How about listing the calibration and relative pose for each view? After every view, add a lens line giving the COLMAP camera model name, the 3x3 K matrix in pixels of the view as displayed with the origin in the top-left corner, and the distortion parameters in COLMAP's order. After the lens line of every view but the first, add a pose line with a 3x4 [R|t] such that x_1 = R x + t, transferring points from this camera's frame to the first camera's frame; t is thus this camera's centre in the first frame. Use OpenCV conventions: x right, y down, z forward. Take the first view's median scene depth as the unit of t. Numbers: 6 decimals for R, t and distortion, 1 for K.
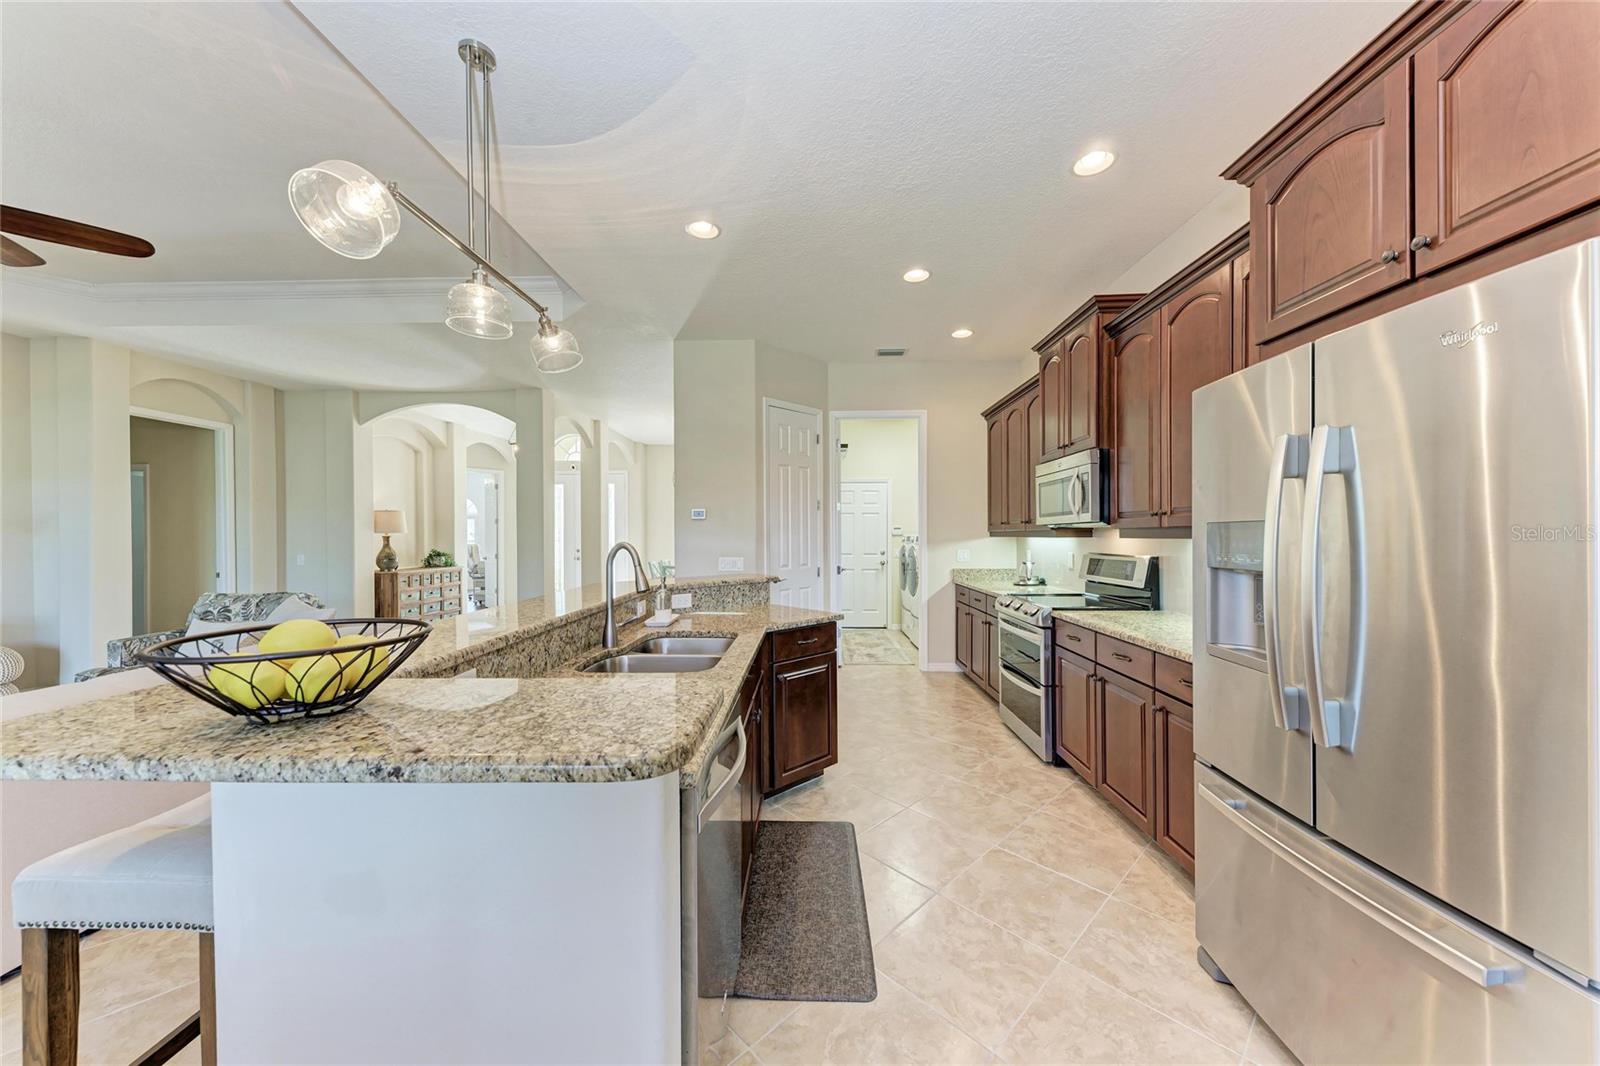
lens RADIAL K [[549.6, 0, 802.3], [0, 549.6, 537.2], [0, 0, 1]] dist [0.012970, -0.004310]
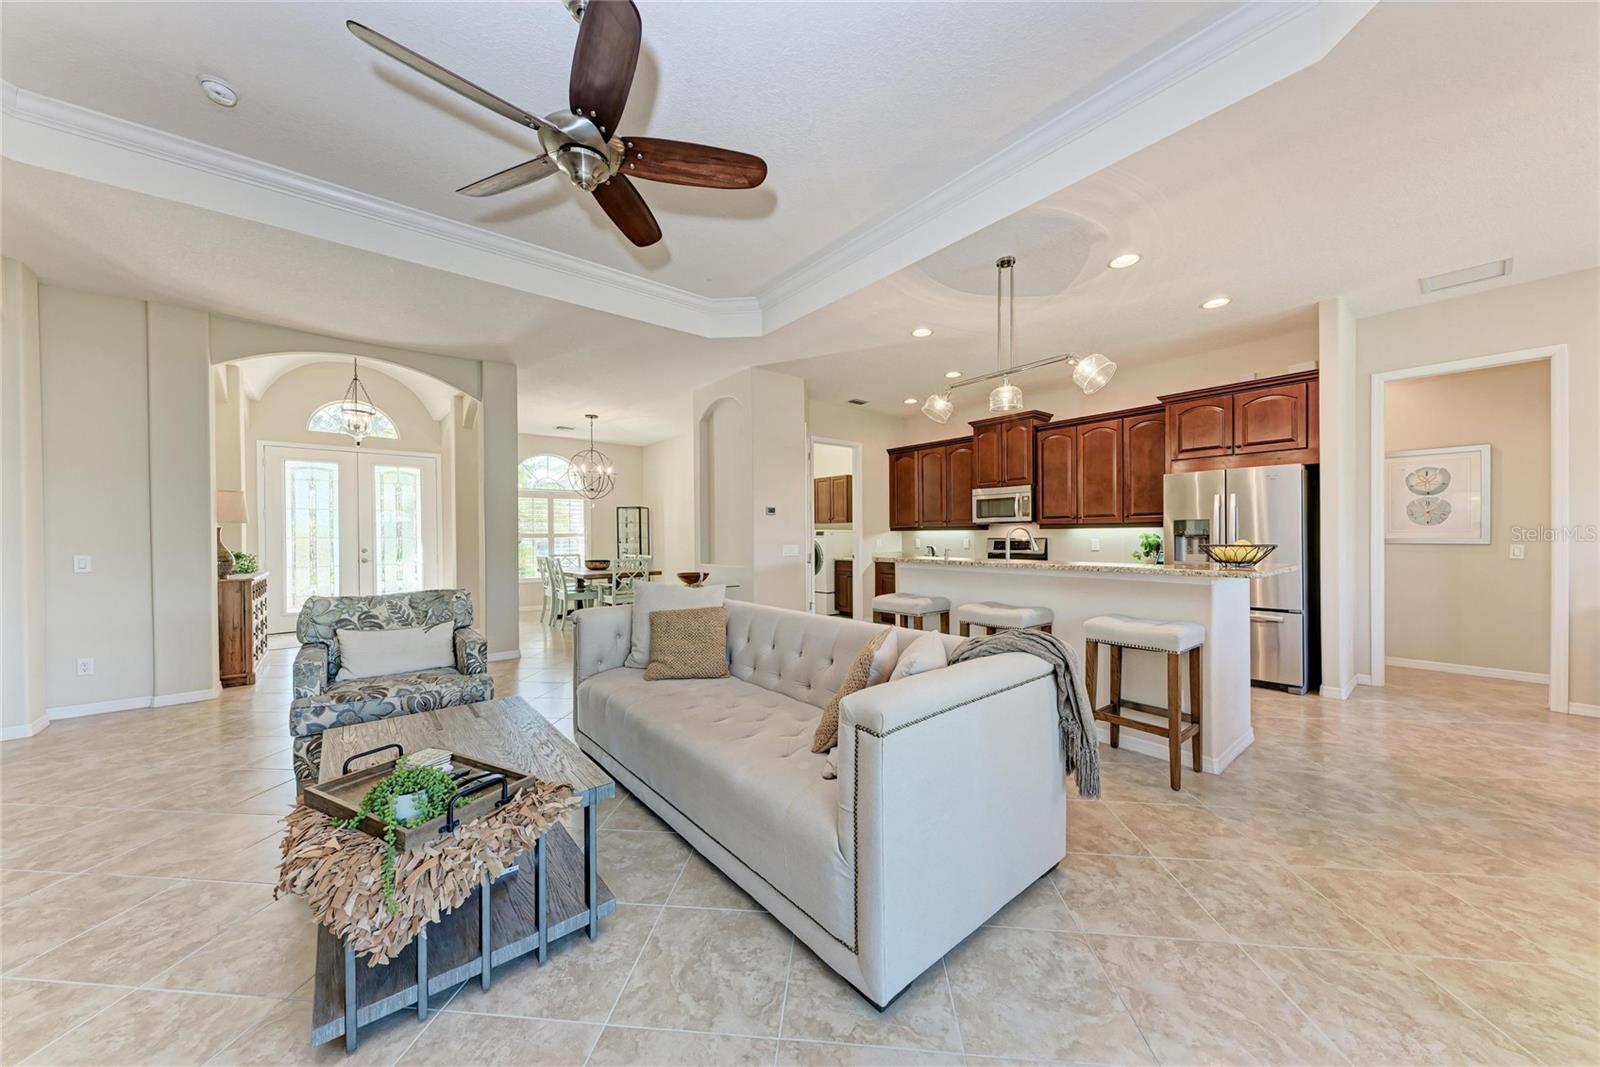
lens RADIAL K [[549.6, 0, 802.3], [0, 549.6, 537.7], [0, 0, 1]] dist [0.012970, -0.004310]
pose [[0.759408, -0.002353, 0.650610, -0.745071], [0.005267, 0.999983, -0.002531, 0.018758], [-0.650593, 0.005349, 0.759408, 0.014462]]
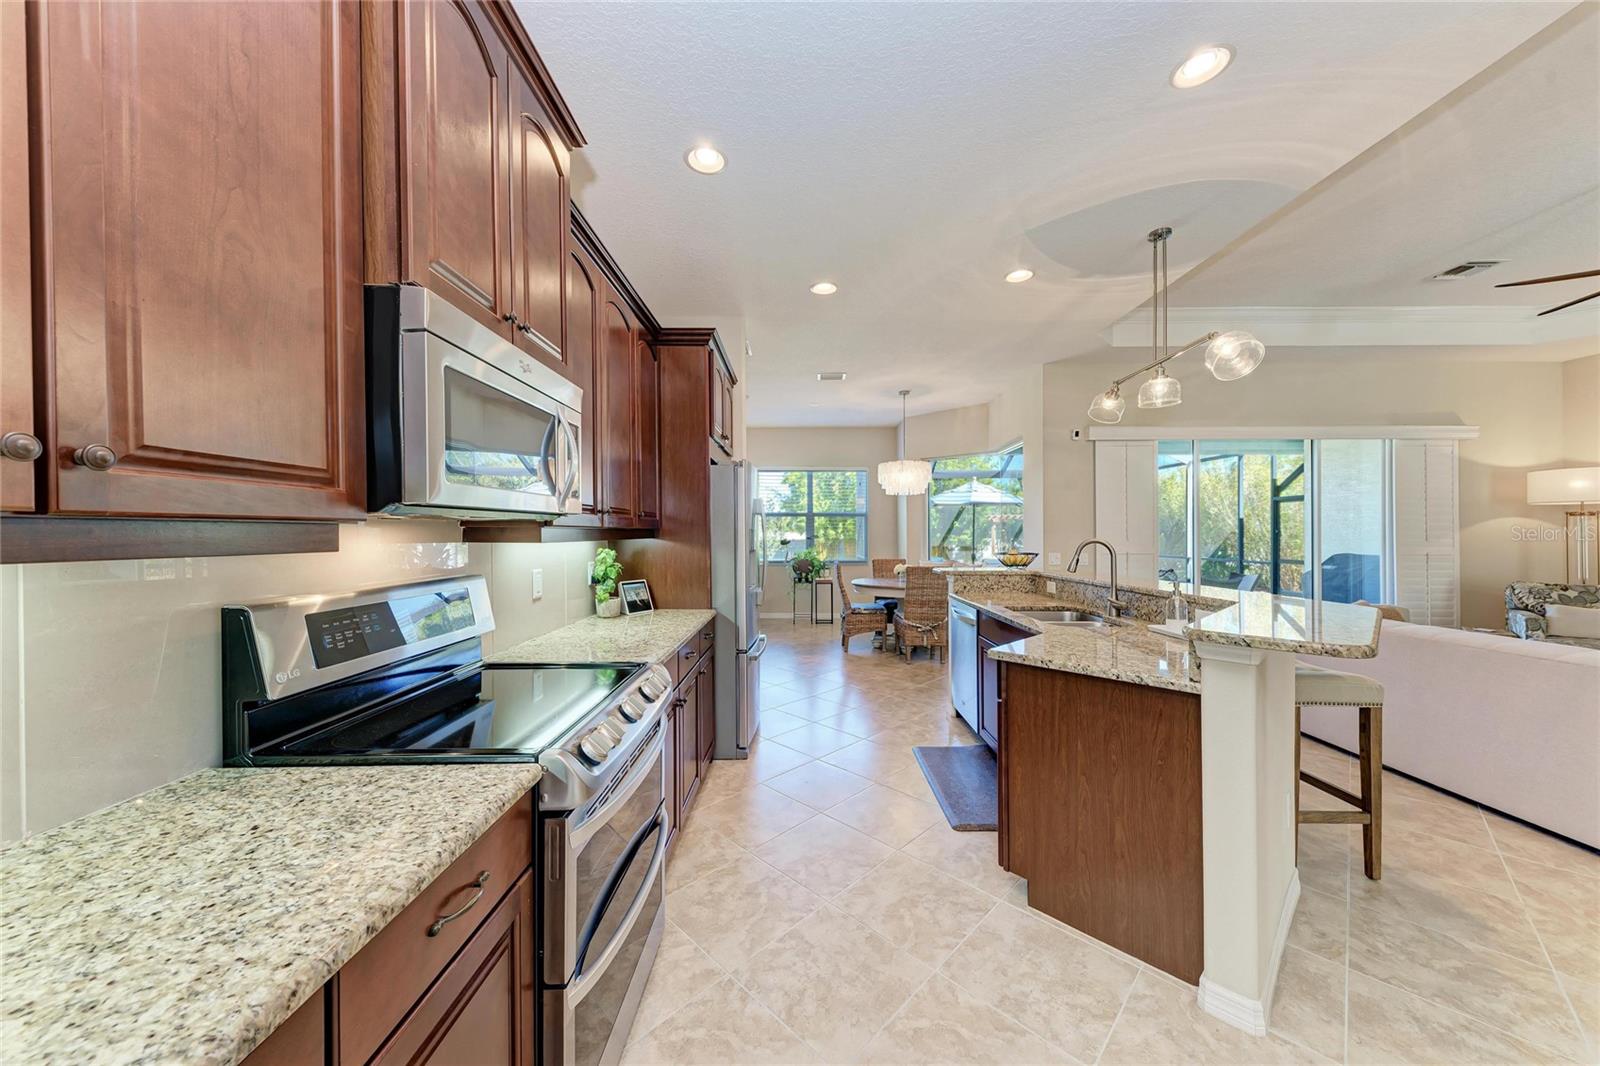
lens RADIAL K [[562.2, 0, 804.4], [0, 562.2, 536.1], [0, 0, 1]] dist [0.002759, 0.000130]
pose [[-0.999750, 0.004532, -0.021906, 0.160033], [0.004349, 0.999955, 0.008378, -0.003811], [0.021943, 0.008280, -0.999725, 0.843907]]
